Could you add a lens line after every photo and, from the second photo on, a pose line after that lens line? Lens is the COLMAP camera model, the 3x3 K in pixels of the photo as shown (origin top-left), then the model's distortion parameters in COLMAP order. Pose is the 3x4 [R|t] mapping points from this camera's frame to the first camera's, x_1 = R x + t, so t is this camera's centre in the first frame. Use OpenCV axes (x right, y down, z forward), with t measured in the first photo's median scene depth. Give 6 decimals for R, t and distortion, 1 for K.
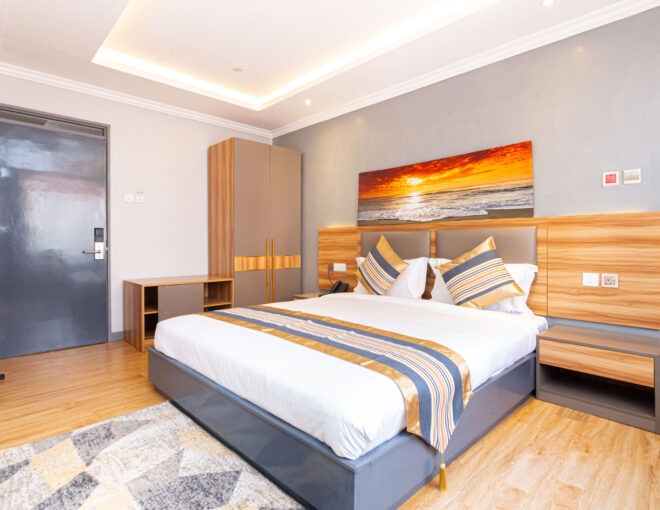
lens RADIAL K [[377.8, 0, 333.6], [0, 377.8, 250.8], [0, 0, 1]] dist [-0.021848, 0.006432]
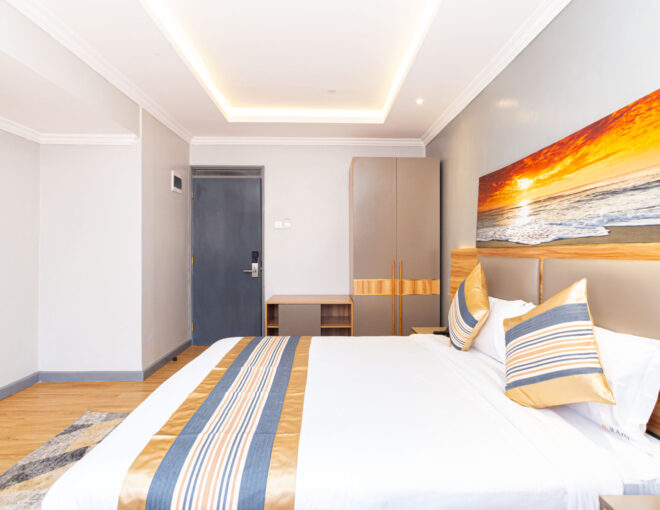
lens RADIAL K [[377.8, 0, 326.1], [0, 377.8, 255.4], [0, 0, 1]] dist [-0.021848, 0.006432]
pose [[0.725217, 0.008494, -0.688468, 0.430527], [-0.012043, 0.999927, -0.000350, -0.055138], [0.688415, 0.008544, 0.725266, 0.290597]]
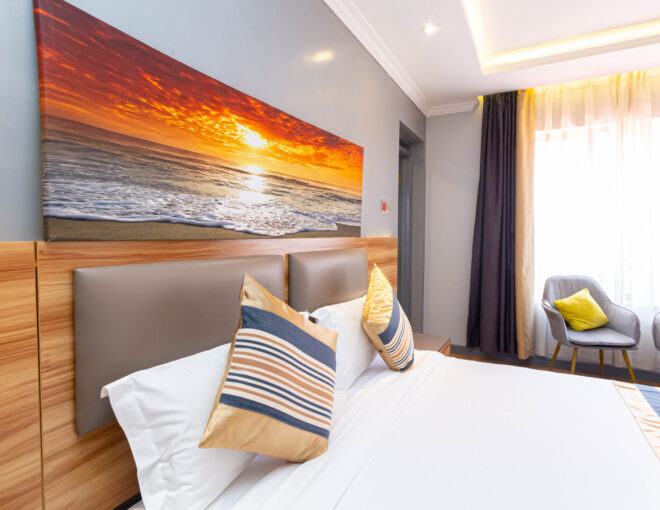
lens RADIAL K [[377.8, 0, 343.8], [0, 377.8, 245.3], [0, 0, 1]] dist [-0.021848, 0.006432]
pose [[-0.327817, -0.024089, 0.944434, -0.222254], [0.012082, 0.999486, 0.029687, -0.079700], [-0.944664, 0.021142, -0.327358, 1.077276]]
